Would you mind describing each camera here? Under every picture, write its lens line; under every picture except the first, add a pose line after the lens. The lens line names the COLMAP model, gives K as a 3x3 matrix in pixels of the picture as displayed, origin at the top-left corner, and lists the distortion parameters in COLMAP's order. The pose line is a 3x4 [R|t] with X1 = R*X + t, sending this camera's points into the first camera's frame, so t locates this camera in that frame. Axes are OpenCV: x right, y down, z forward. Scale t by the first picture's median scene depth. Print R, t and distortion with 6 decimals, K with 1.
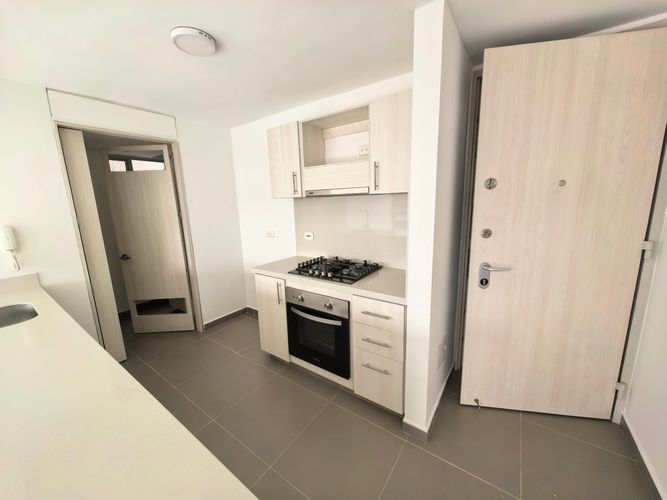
lens RADIAL K [[256.5, 0, 333.5], [0, 256.5, 250.0], [0, 0, 1]] dist [-0.006977, -0.000308]
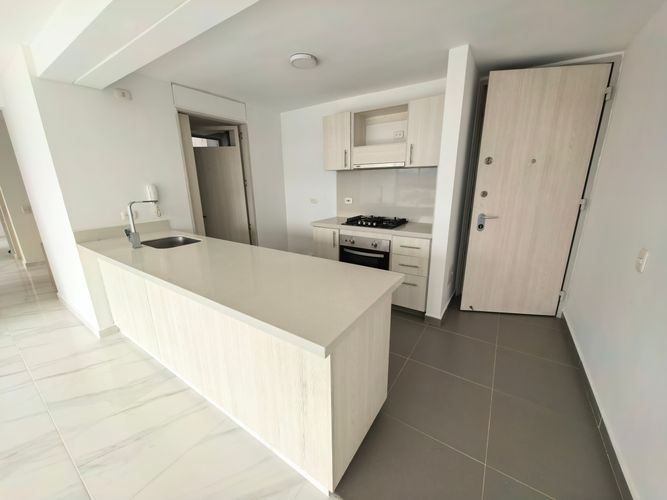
lens RADIAL K [[256.5, 0, 333.5], [0, 256.5, 250.0], [0, 0, 1]] dist [-0.006977, -0.000308]
pose [[0.999501, 0.009874, 0.030019, -0.312051], [-0.012022, 0.997316, 0.072223, 0.153131], [-0.029225, -0.072548, 0.996937, -0.474075]]
